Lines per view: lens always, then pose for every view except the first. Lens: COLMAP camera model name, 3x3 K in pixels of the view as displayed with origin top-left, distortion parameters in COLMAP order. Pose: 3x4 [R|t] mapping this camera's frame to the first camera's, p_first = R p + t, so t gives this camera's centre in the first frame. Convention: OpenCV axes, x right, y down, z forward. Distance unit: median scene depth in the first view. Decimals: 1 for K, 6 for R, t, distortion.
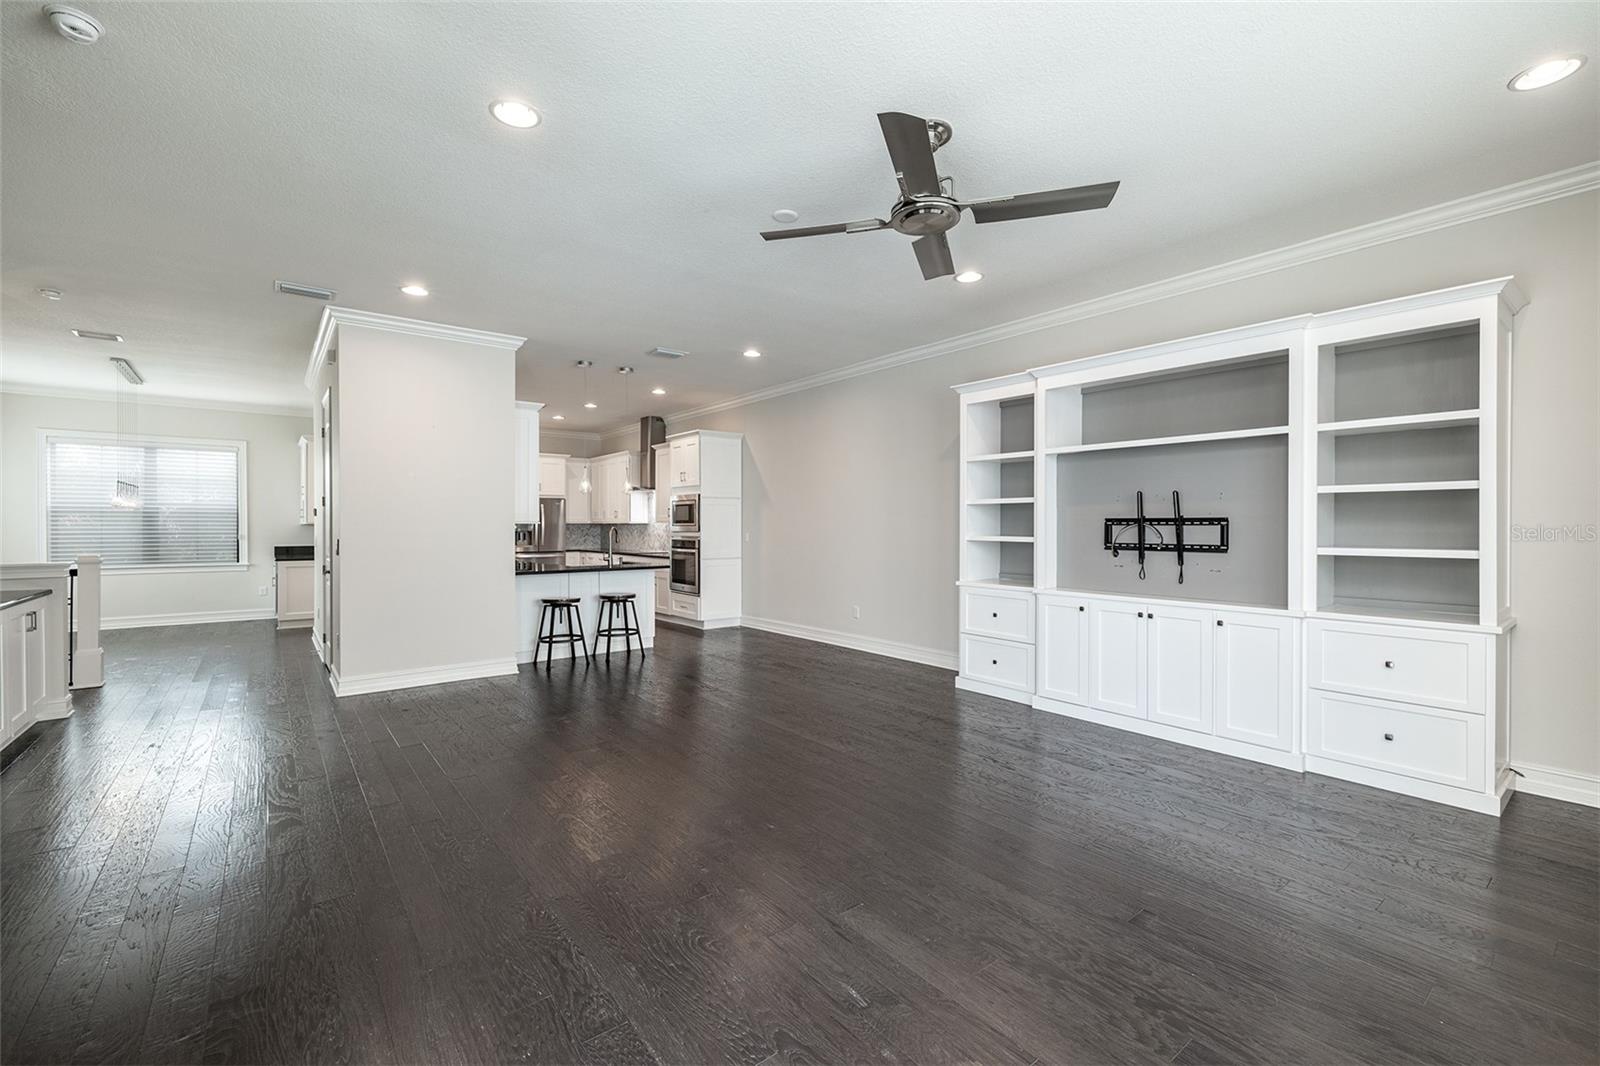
lens RADIAL K [[680.9, 0, 807.7], [0, 680.9, 527.9], [0, 0, 1]] dist [0.000327, 0.000150]
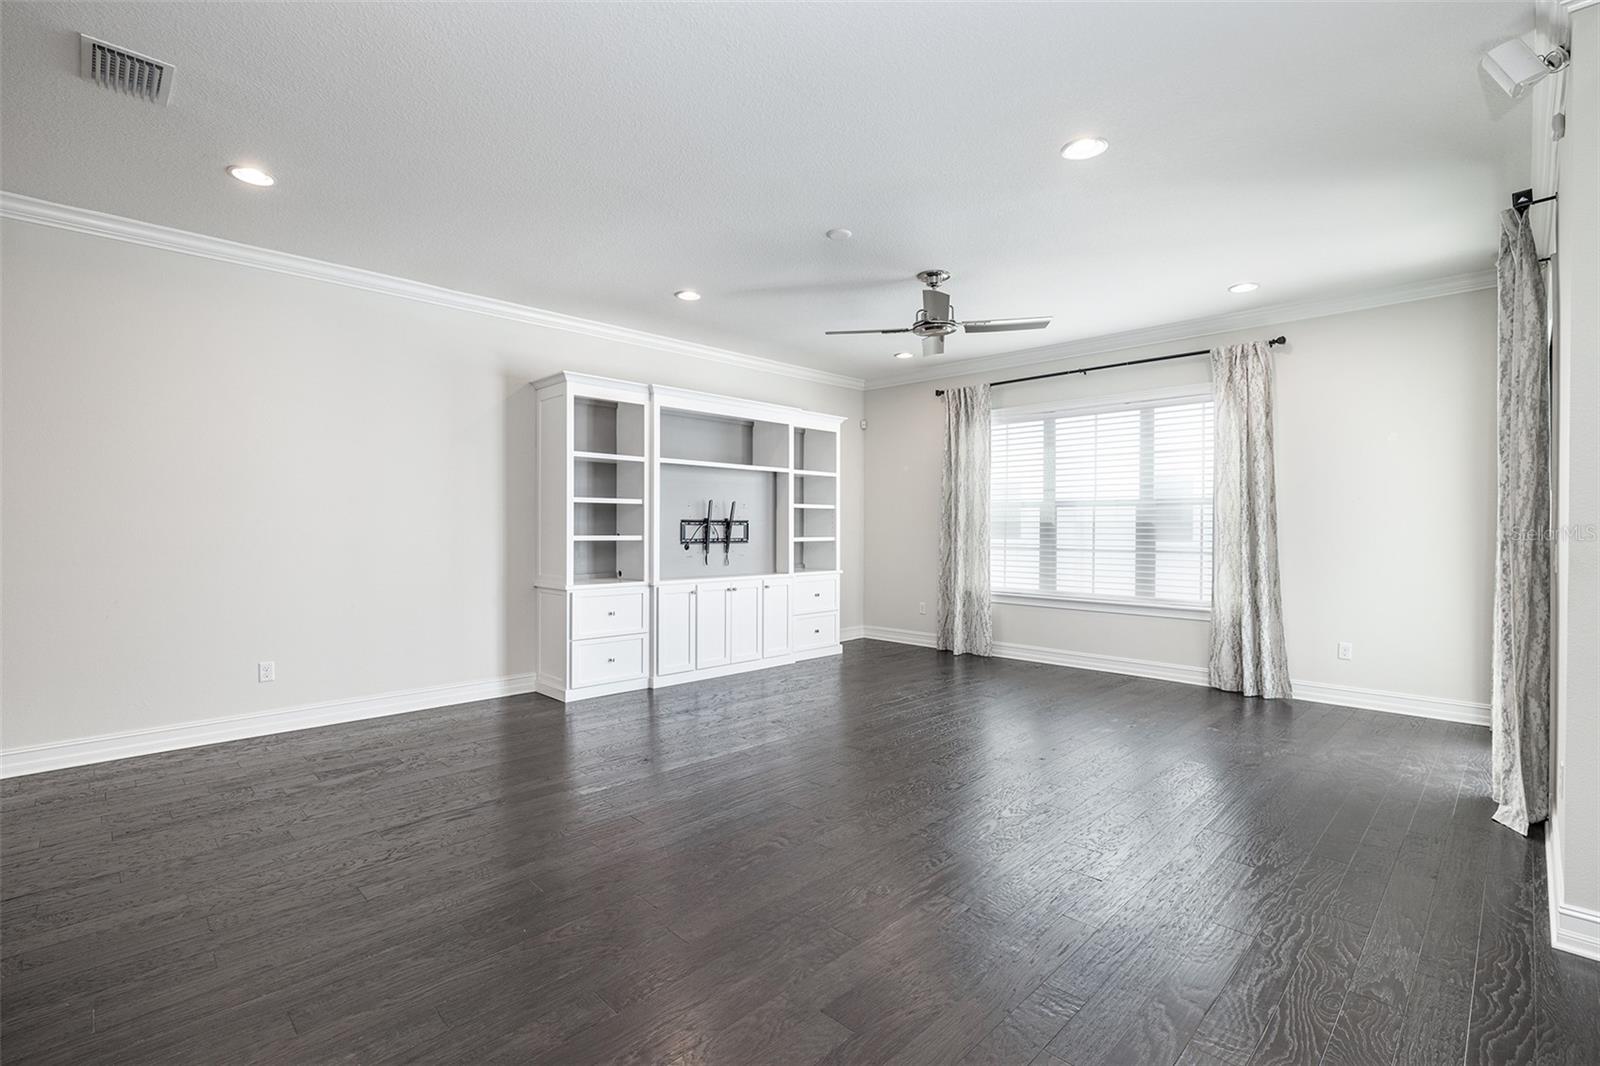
lens RADIAL K [[715.1, 0, 806.2], [0, 715.1, 524.1], [0, 0, 1]] dist [-0.001103, 0.000097]
pose [[-0.116495, 0.006329, 0.993171, -0.943628], [0.002791, 0.999978, -0.006045, 0.003402], [-0.993187, 0.002068, -0.116510, 0.977155]]
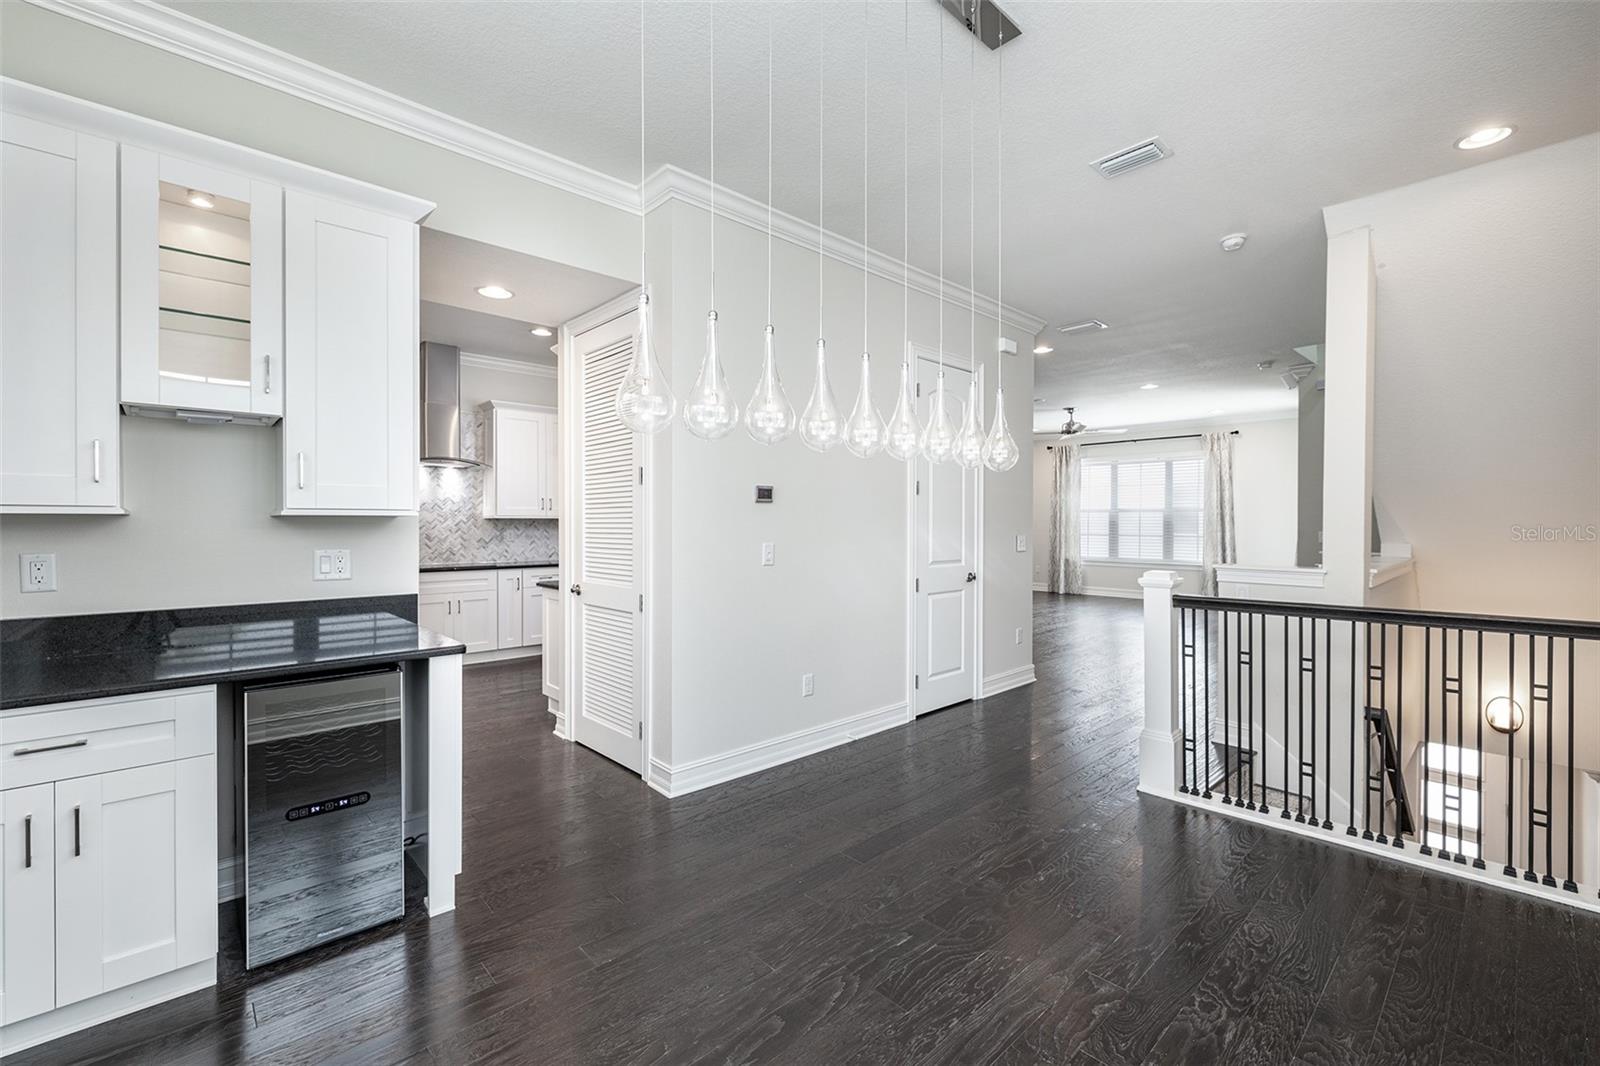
lens RADIAL K [[680.9, 0, 809.9], [0, 680.9, 524.0], [0, 0, 1]] dist [0.000327, 0.000150]
pose [[-0.099023, 0.001734, 0.995084, -2.049474], [0.004702, 0.999988, -0.001275, 0.001700], [-0.995074, 0.004553, -0.099030, 1.751390]]
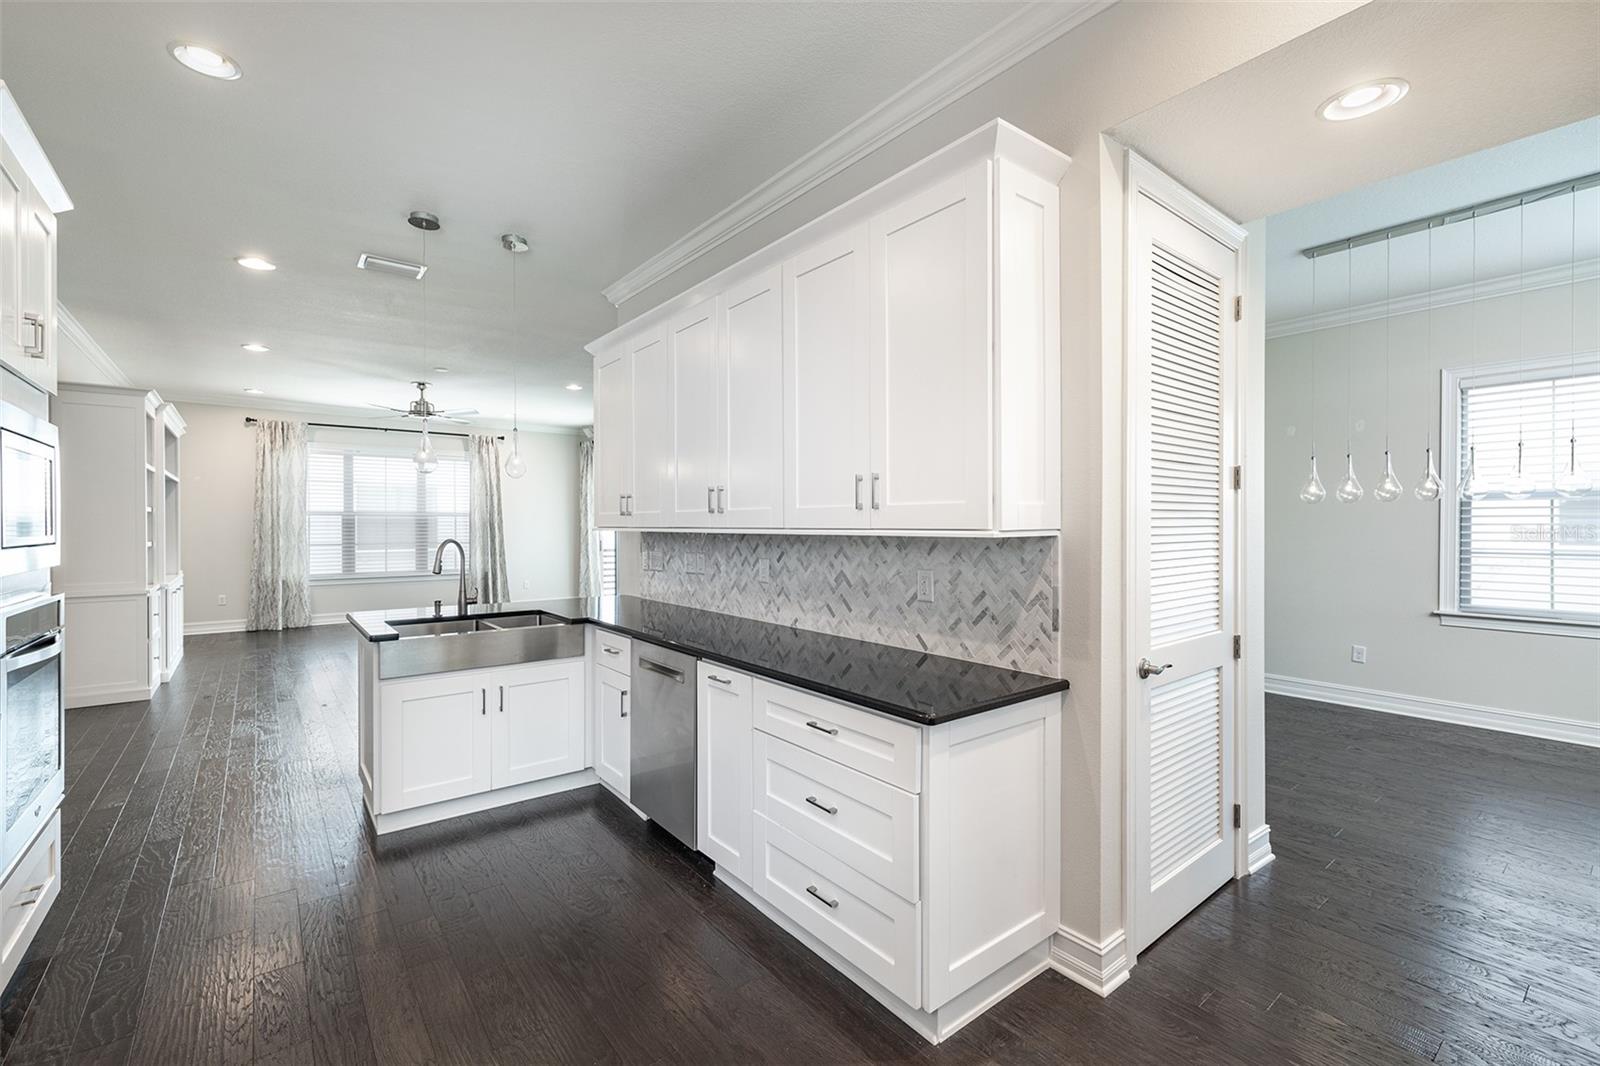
lens RADIAL K [[680.9, 0, 807.7], [0, 680.9, 528.2], [0, 0, 1]] dist [0.000327, 0.000150]
pose [[-0.999965, 0.005310, -0.006458, -0.891528], [0.005234, 0.999918, 0.011723, -0.019524], [0.006520, 0.011688, -0.999910, 2.435892]]
